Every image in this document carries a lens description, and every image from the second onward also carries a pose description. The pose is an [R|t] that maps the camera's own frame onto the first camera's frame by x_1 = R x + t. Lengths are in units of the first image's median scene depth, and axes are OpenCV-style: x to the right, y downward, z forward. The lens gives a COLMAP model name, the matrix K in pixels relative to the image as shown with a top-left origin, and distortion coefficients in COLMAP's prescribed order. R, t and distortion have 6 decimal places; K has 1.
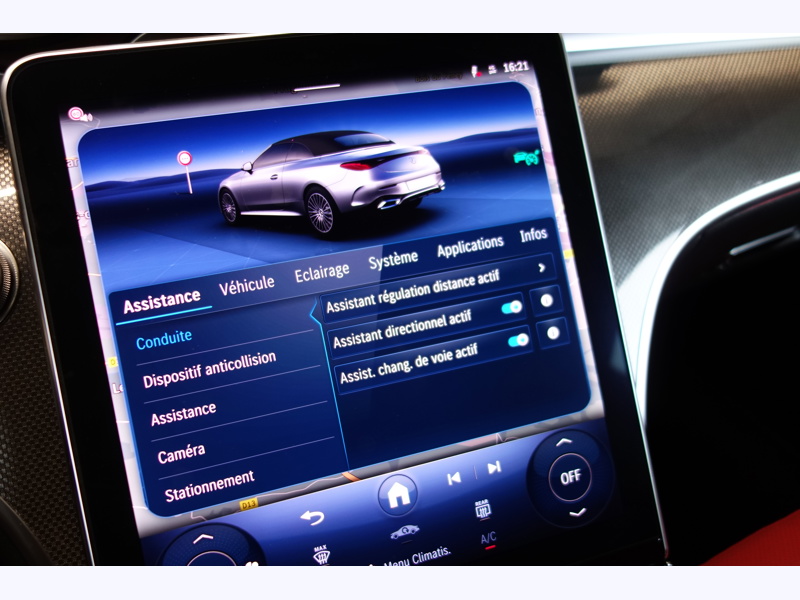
lens RADIAL K [[653.1, 0, 400.0], [0, 653.1, 300.0], [0, 0, 1]] dist [0.001599, -0.006279]
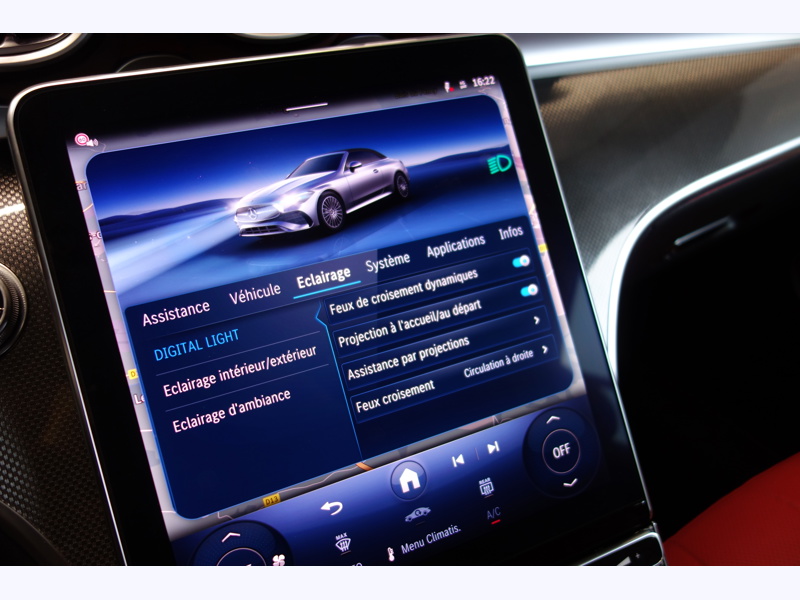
lens RADIAL K [[653.1, 0, 400.0], [0, 653.1, 300.0], [0, 0, 1]] dist [0.001599, -0.006279]
pose [[0.993274, -0.066748, 0.094610, -0.097679], [0.069622, 0.997197, -0.027412, 0.032196], [-0.092515, 0.033814, 0.995137, -0.072693]]
